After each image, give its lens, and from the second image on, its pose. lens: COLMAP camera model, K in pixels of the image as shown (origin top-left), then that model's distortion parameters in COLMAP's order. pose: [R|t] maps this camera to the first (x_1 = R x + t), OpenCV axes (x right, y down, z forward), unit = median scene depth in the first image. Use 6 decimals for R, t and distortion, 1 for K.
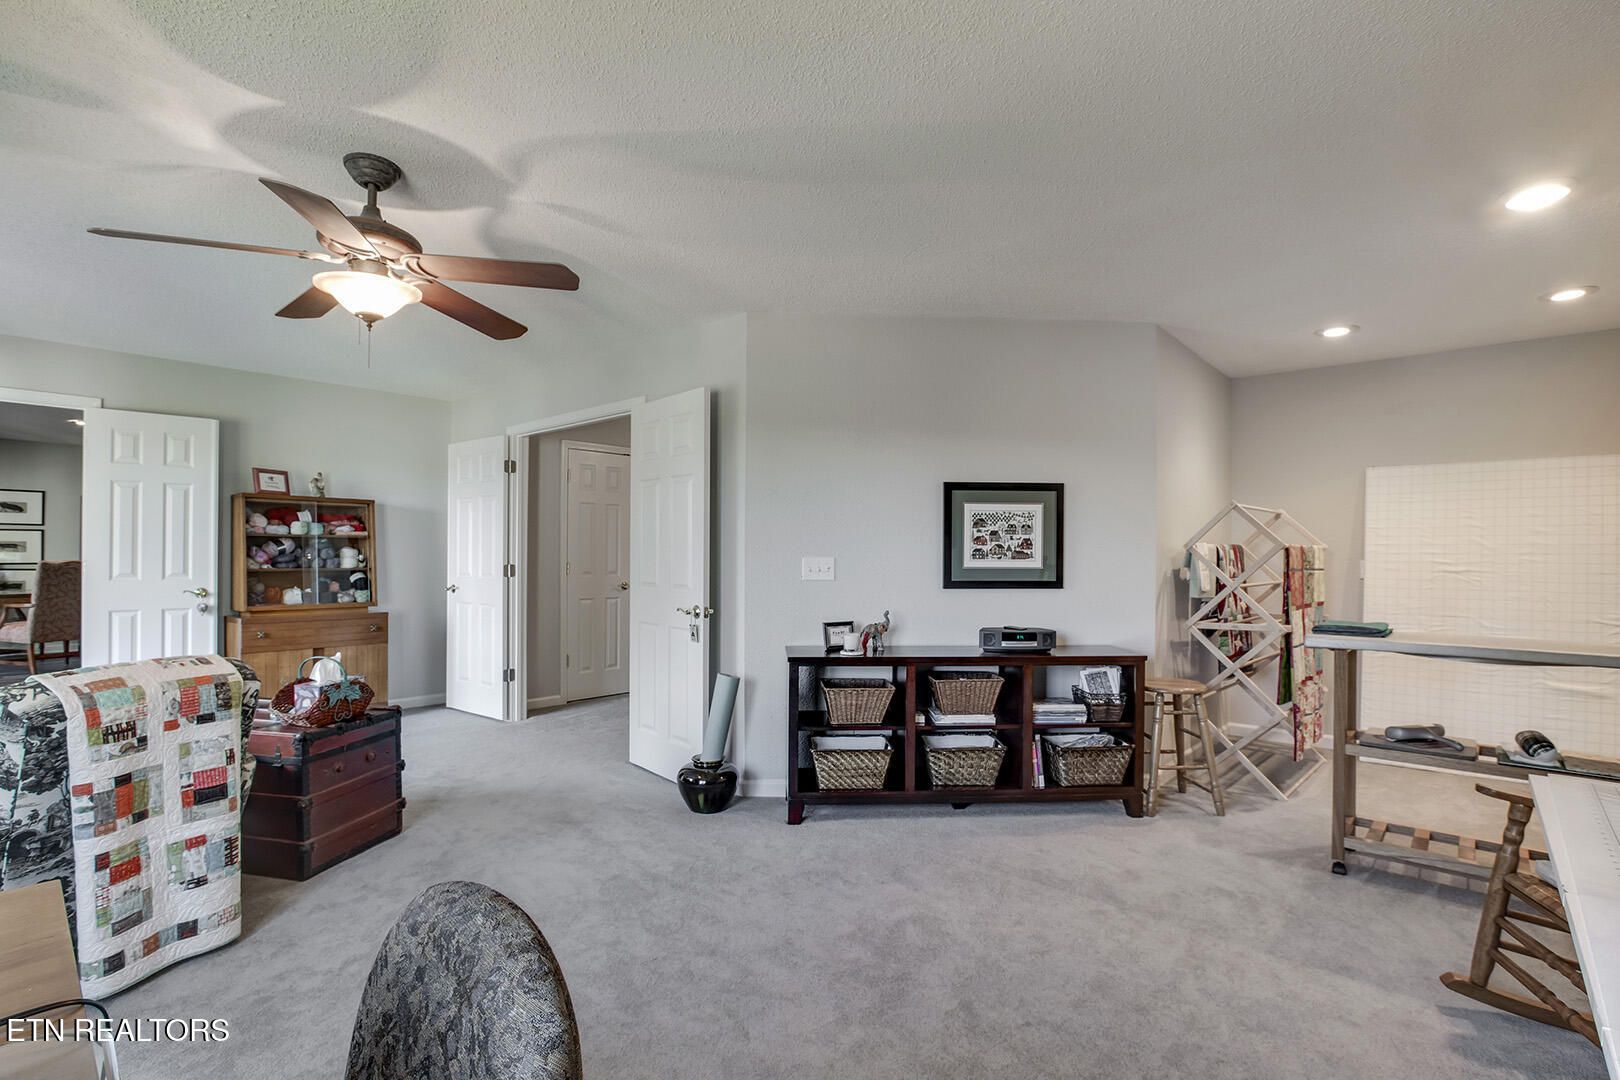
lens RADIAL K [[757.1, 0, 812.6], [0, 757.1, 550.3], [0, 0, 1]] dist [-0.028176, 0.006918]
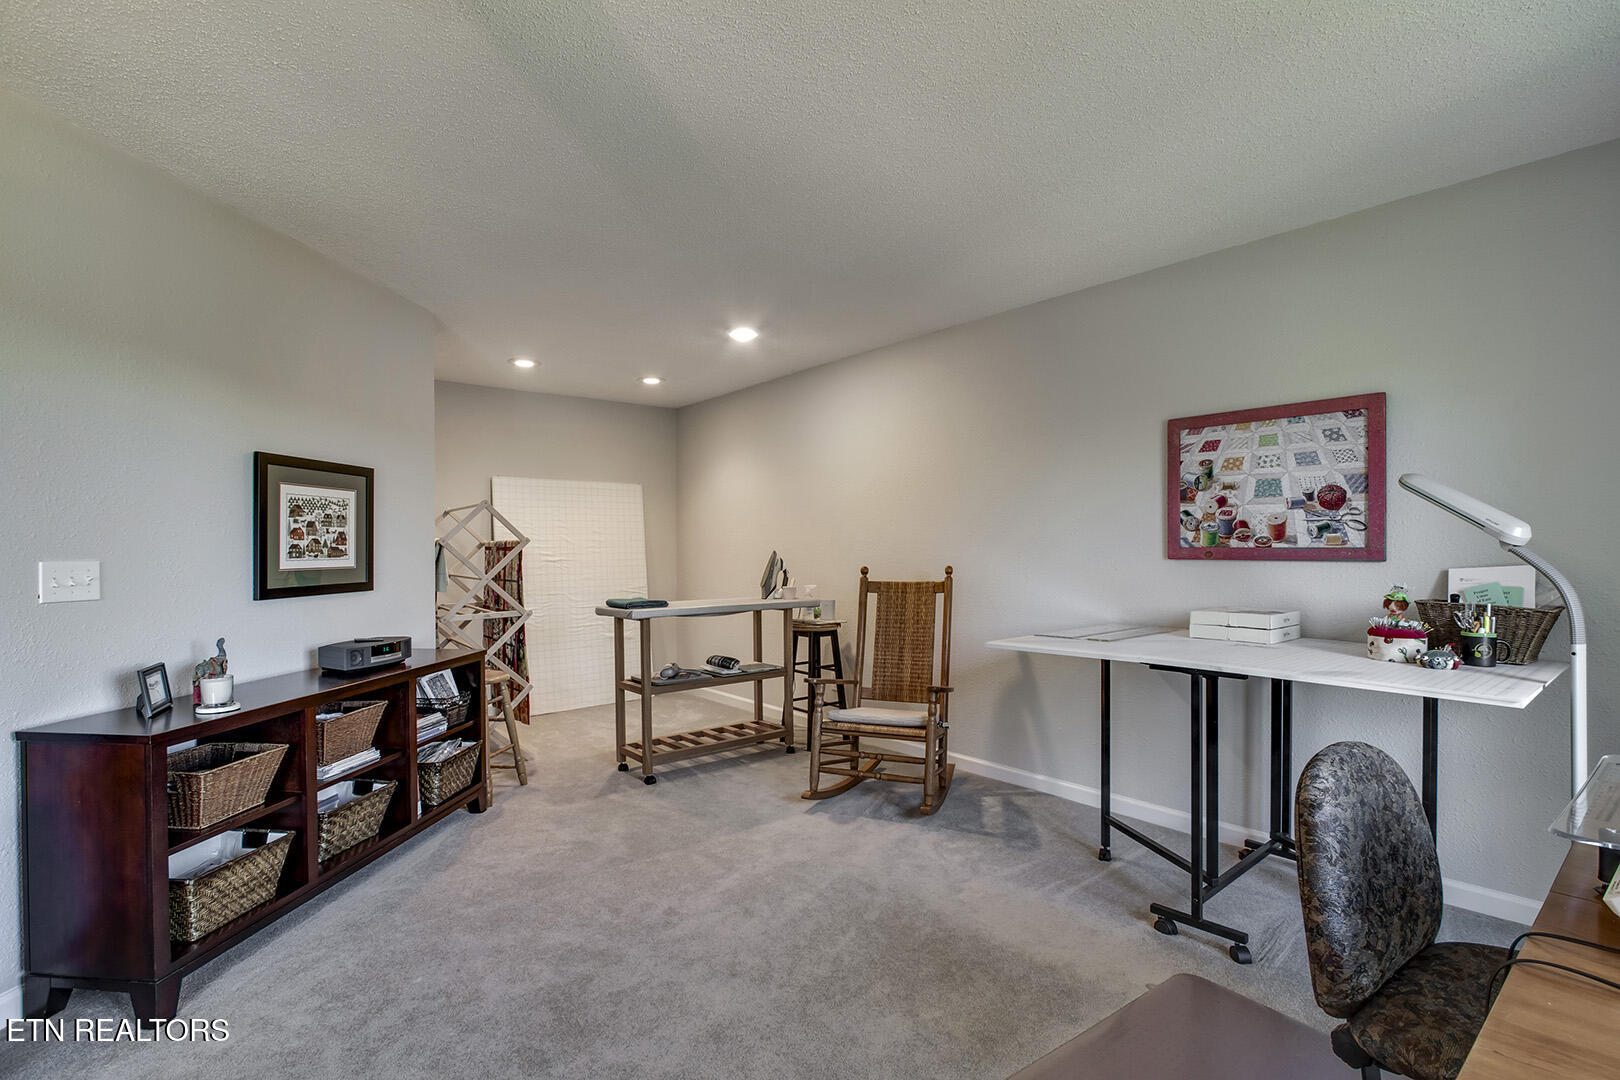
lens RADIAL K [[757.1, 0, 812.6], [0, 757.1, 550.3], [0, 0, 1]] dist [-0.028176, 0.006918]
pose [[0.156439, -0.009865, 0.987638, -0.441714], [0.004693, 0.999946, 0.009245, -0.000812], [-0.987676, 0.003189, 0.156477, 0.368870]]
